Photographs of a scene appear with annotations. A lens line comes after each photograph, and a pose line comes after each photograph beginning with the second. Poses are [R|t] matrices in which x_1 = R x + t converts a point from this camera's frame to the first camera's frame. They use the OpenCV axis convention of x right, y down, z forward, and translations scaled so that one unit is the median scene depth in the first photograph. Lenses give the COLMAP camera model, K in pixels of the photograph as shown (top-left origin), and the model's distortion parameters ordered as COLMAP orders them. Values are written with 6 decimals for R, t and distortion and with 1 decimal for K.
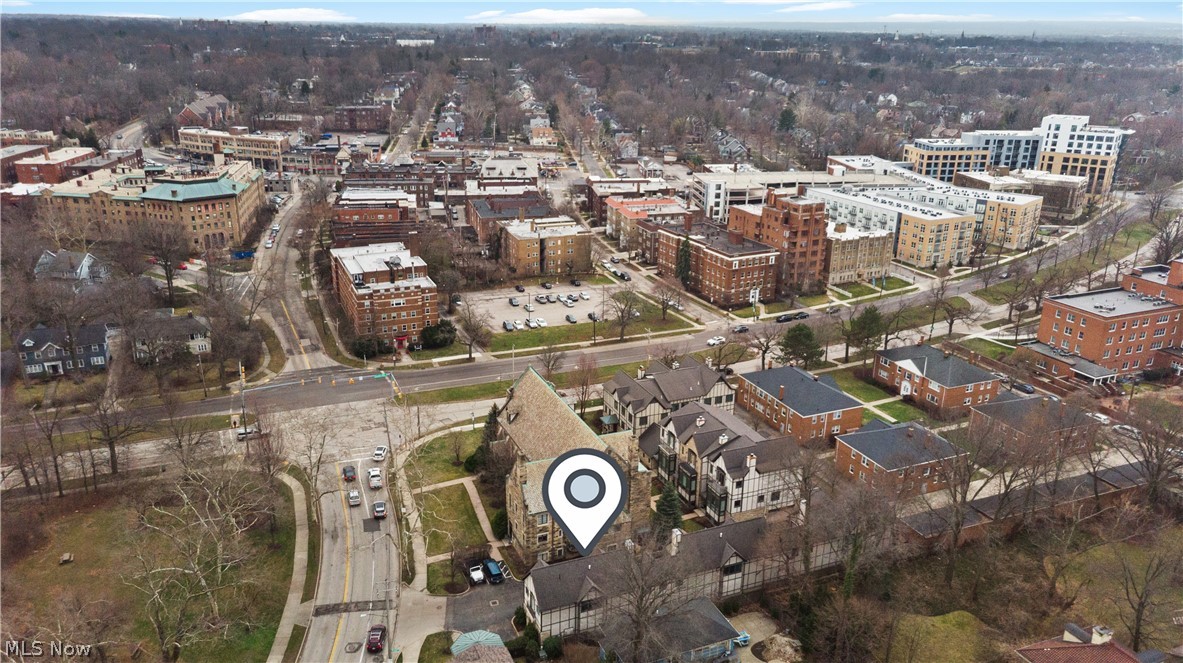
lens RADIAL K [[852.2, 0, 591.5], [0, 852.2, 331.5], [0, 0, 1]] dist [-0.007975, -0.005515]
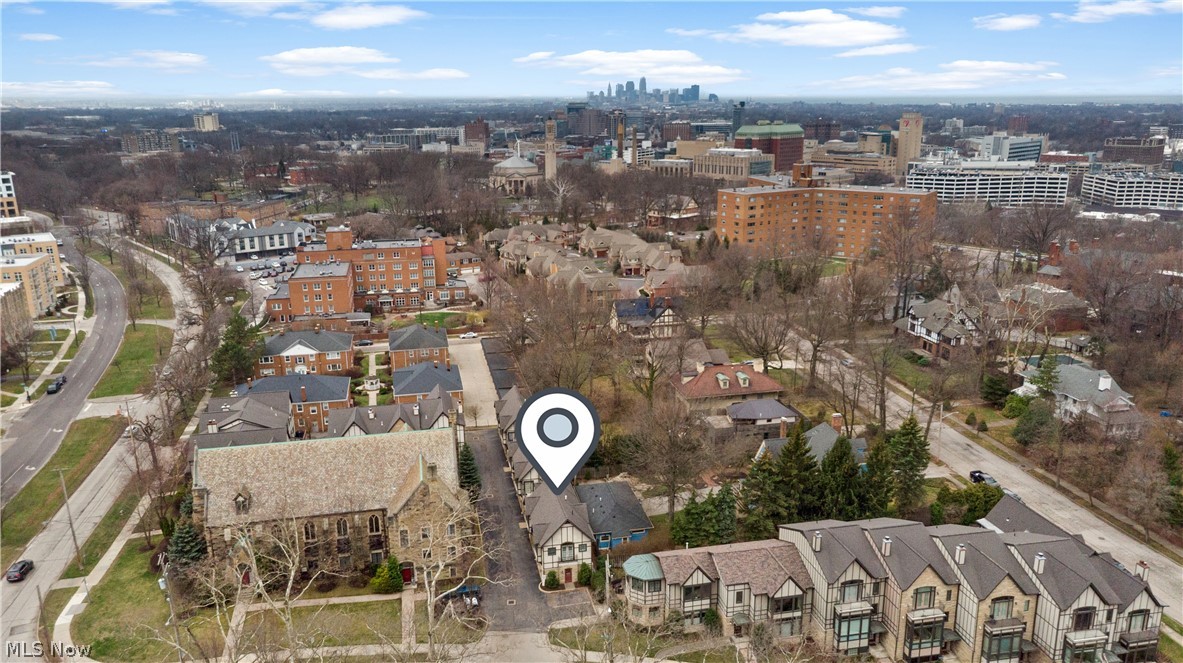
lens RADIAL K [[852.2, 0, 591.5], [0, 852.2, 331.5], [0, 0, 1]] dist [-0.007975, -0.005515]
pose [[0.182754, -0.271729, 0.944862, -0.585629], [0.326718, 0.923215, 0.202311, -0.080917], [-0.927284, 0.271730, 0.257500, 0.367642]]
